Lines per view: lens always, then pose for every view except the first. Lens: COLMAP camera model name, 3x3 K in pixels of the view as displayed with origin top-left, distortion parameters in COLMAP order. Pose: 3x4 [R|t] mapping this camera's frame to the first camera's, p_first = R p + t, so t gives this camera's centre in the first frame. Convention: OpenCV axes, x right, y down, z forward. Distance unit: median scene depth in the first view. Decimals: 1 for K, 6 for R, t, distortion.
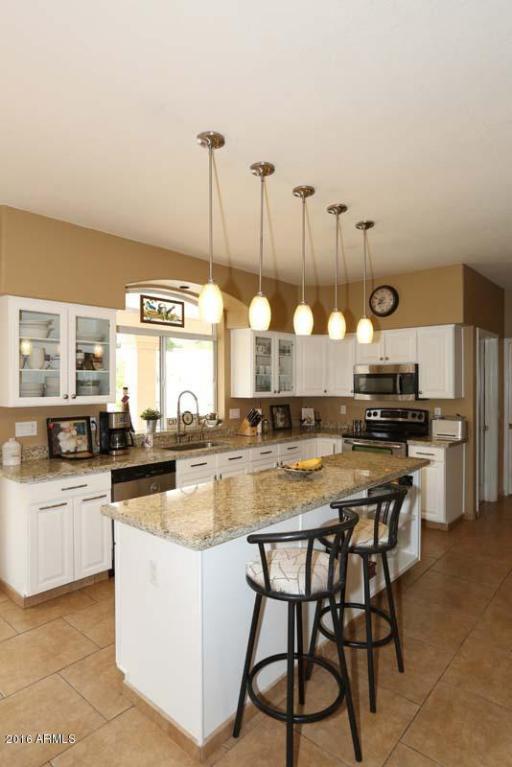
lens RADIAL K [[436.5, 0, 254.3], [0, 436.5, 386.7], [0, 0, 1]] dist [0.001976, 0.003609]
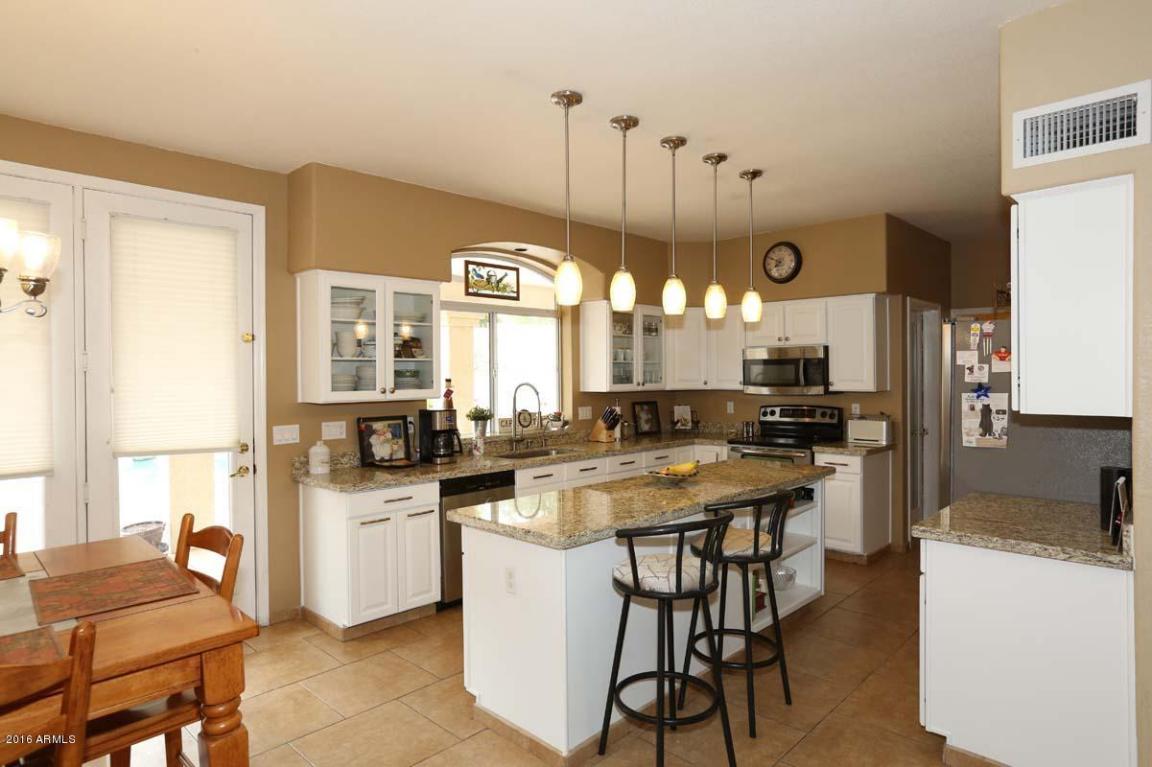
lens RADIAL K [[655.6, 0, 579.7], [0, 655.6, 380.0], [0, 0, 1]] dist [0.001976, 0.003609]
pose [[0.999301, -0.005666, -0.036946, -0.017758], [0.005793, 0.999978, 0.003339, 0.001178], [0.036926, -0.003550, 0.999312, -0.209875]]
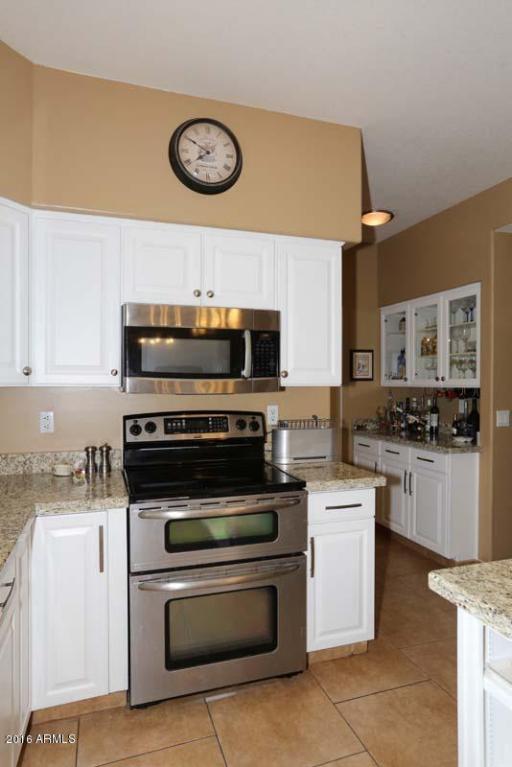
lens RADIAL K [[480.2, 0, 258.6], [0, 480.2, 383.8], [0, 0, 1]] dist [-0.008614, 0.002336]
pose [[0.502482, 0.001393, 0.864586, -0.109694], [0.002720, 0.999991, -0.003191, 0.035150], [-0.864583, 0.003955, 0.502474, 1.058953]]
